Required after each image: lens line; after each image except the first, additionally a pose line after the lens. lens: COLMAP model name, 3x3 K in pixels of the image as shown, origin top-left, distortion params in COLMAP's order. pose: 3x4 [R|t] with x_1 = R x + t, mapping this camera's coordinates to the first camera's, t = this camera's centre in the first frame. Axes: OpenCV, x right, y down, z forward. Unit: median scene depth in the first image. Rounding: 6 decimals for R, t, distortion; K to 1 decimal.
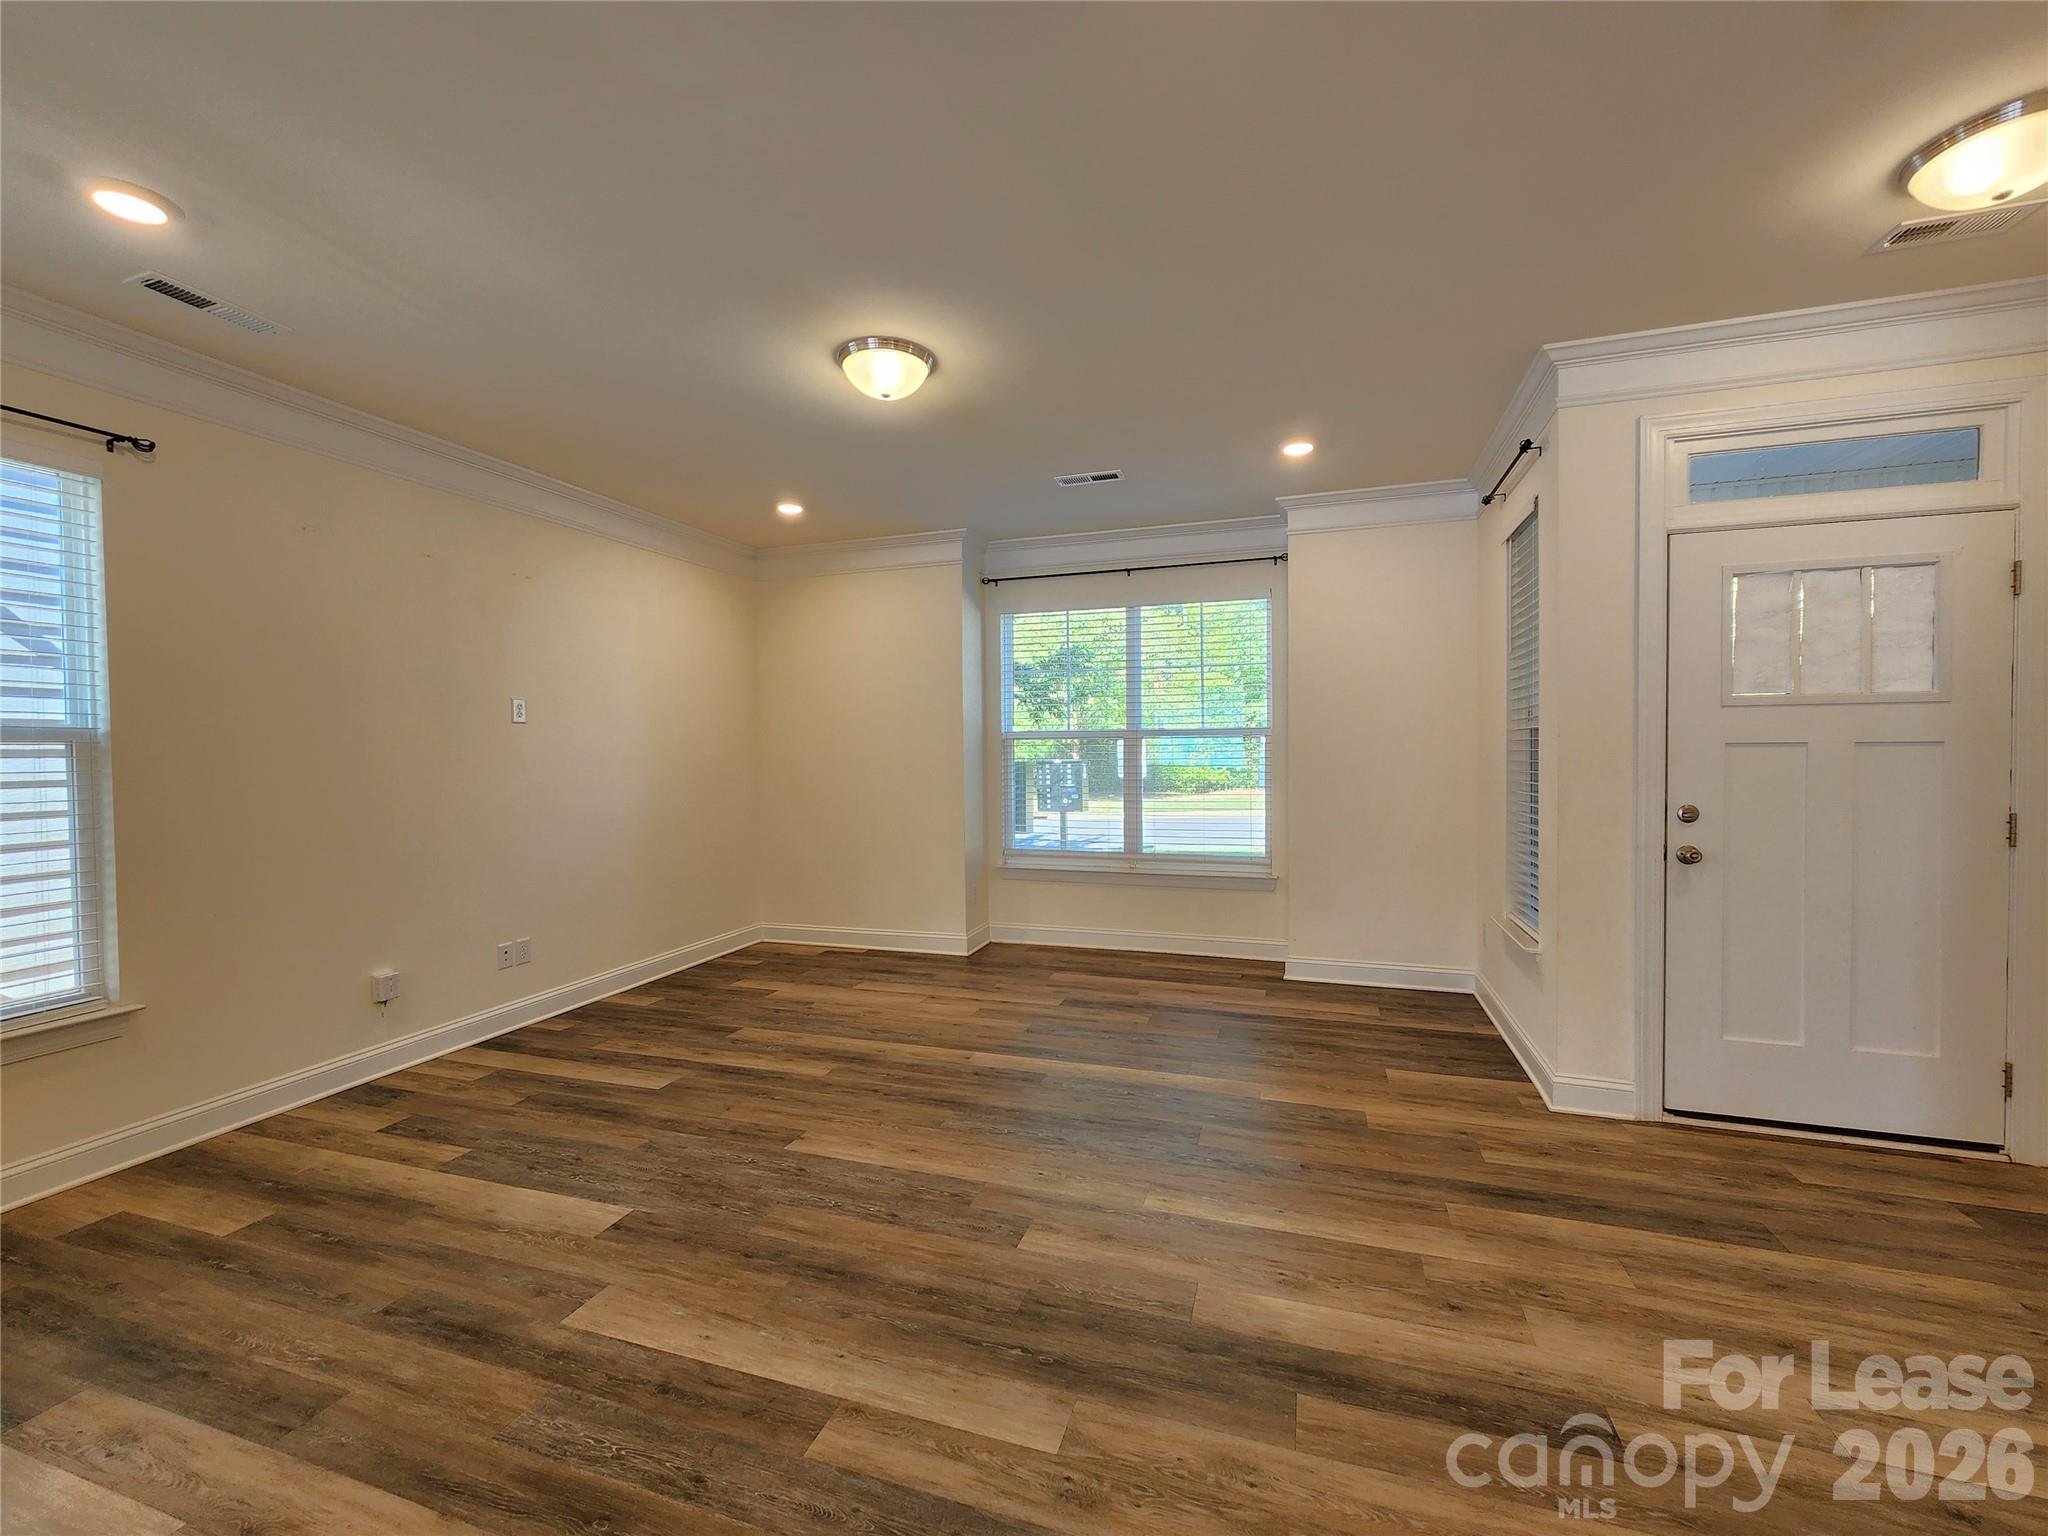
lens RADIAL K [[843.8, 0, 1032.3], [0, 843.8, 772.8], [0, 0, 1]] dist [-0.002049, 0.000309]
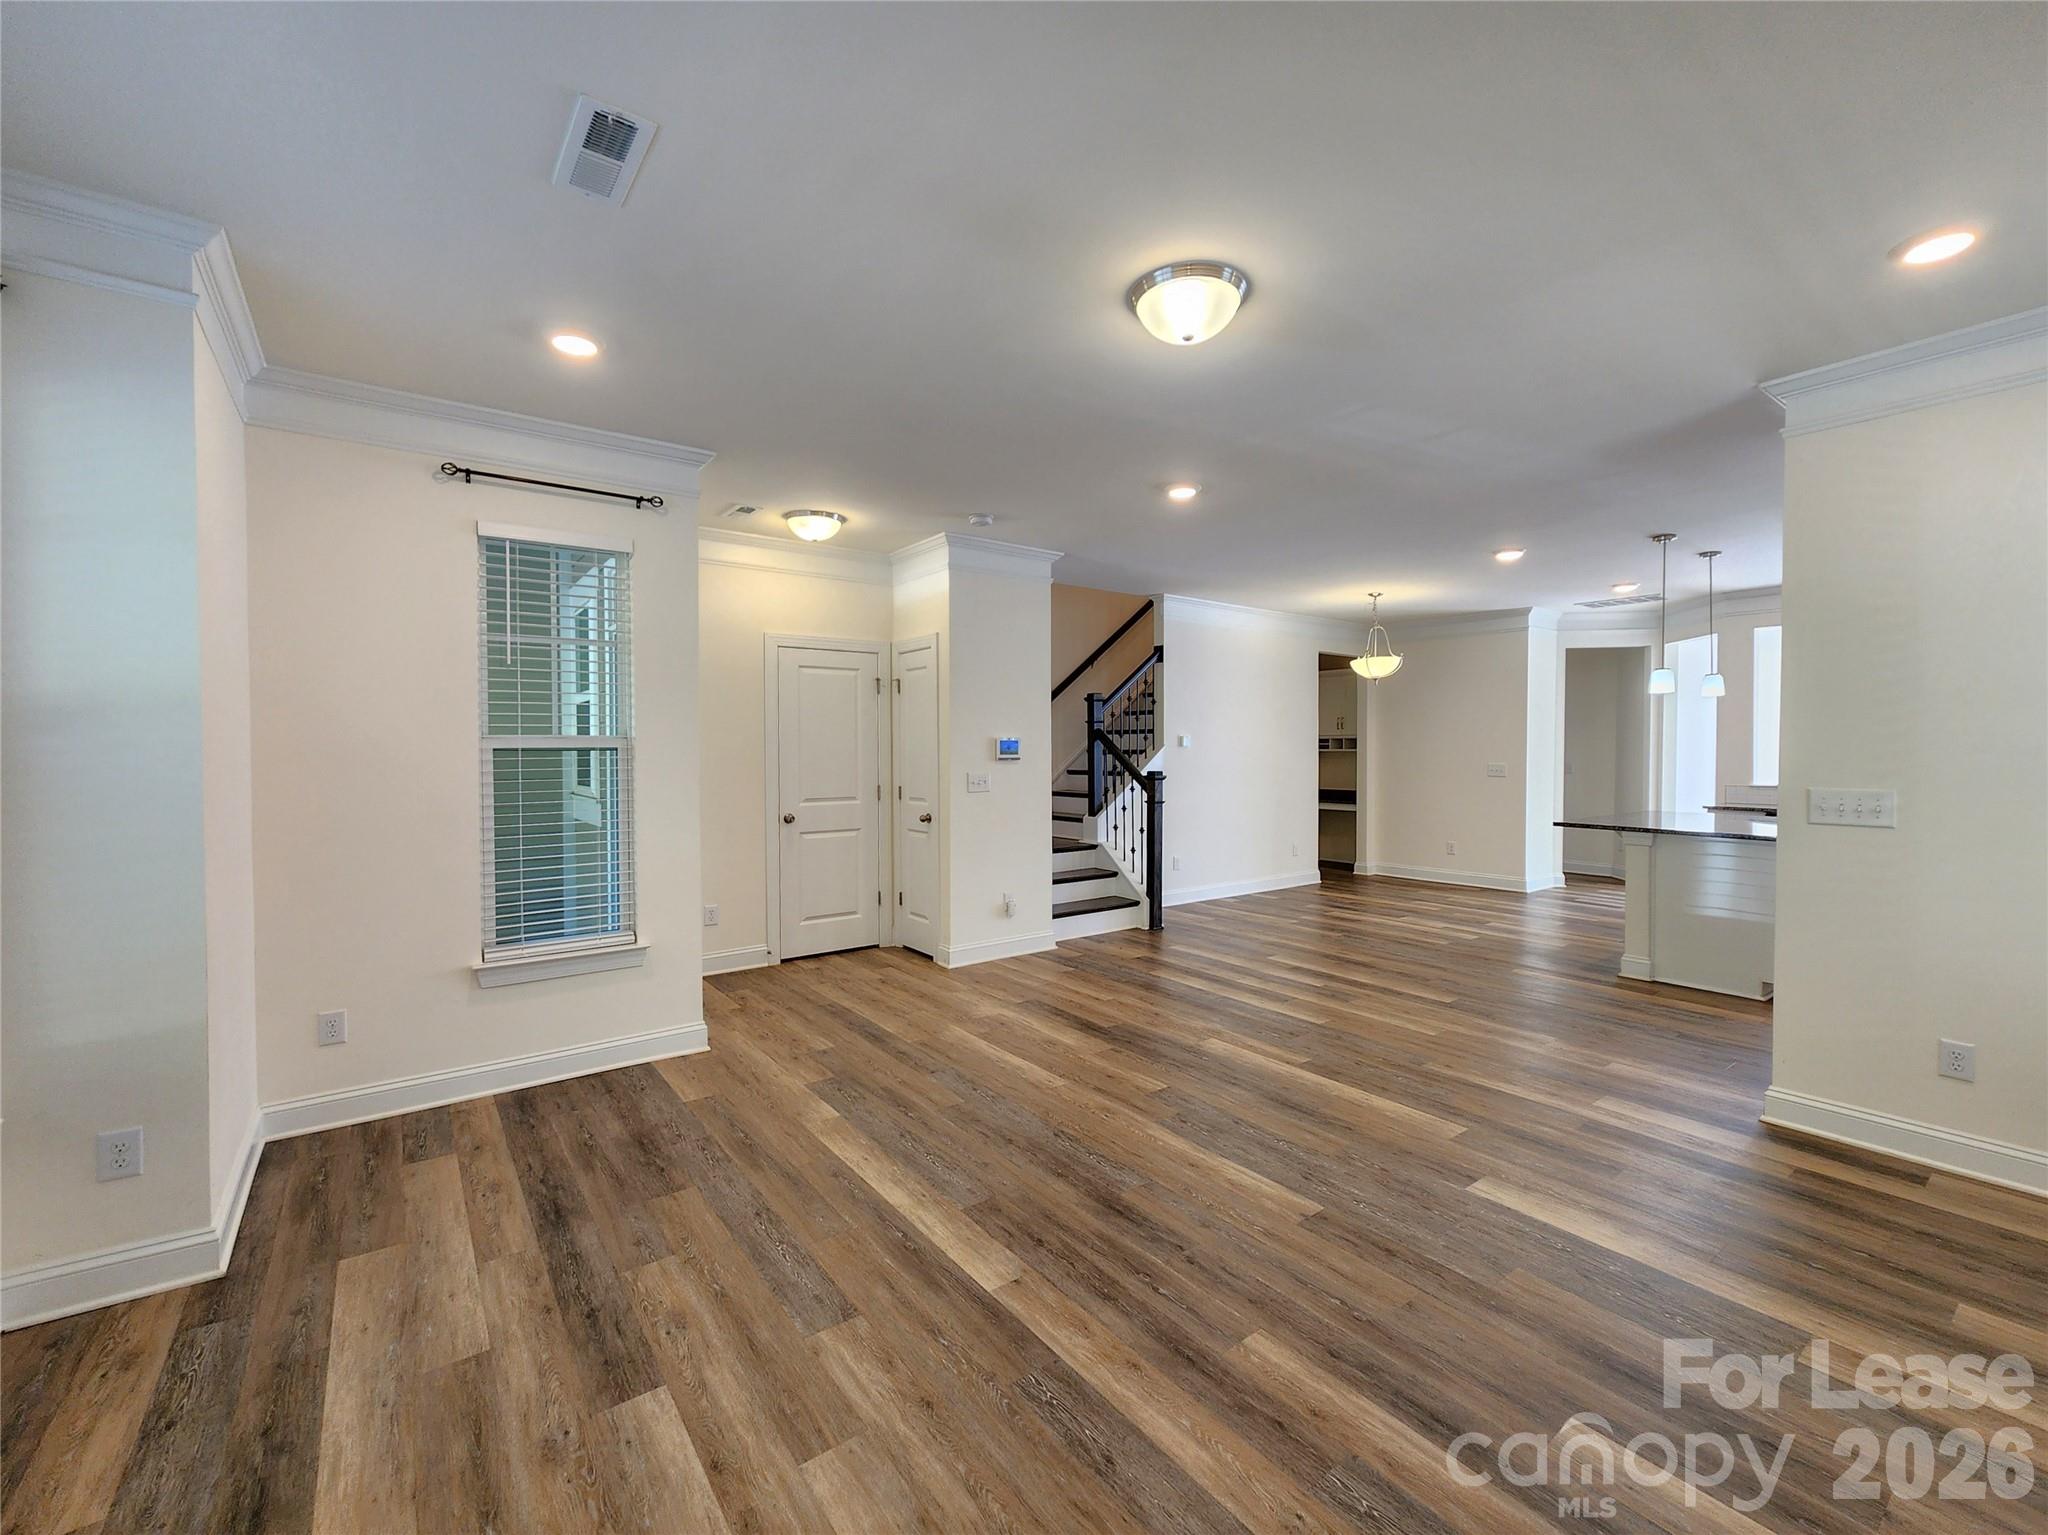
lens RADIAL K [[843.8, 0, 1032.2], [0, 843.8, 767.4], [0, 0, 1]] dist [-0.002049, 0.000309]
pose [[-0.819210, -0.001039, 0.573492, -0.534976], [0.025581, 0.998937, 0.038351, -0.063483], [-0.572922, 0.046088, -0.818313, 1.823858]]
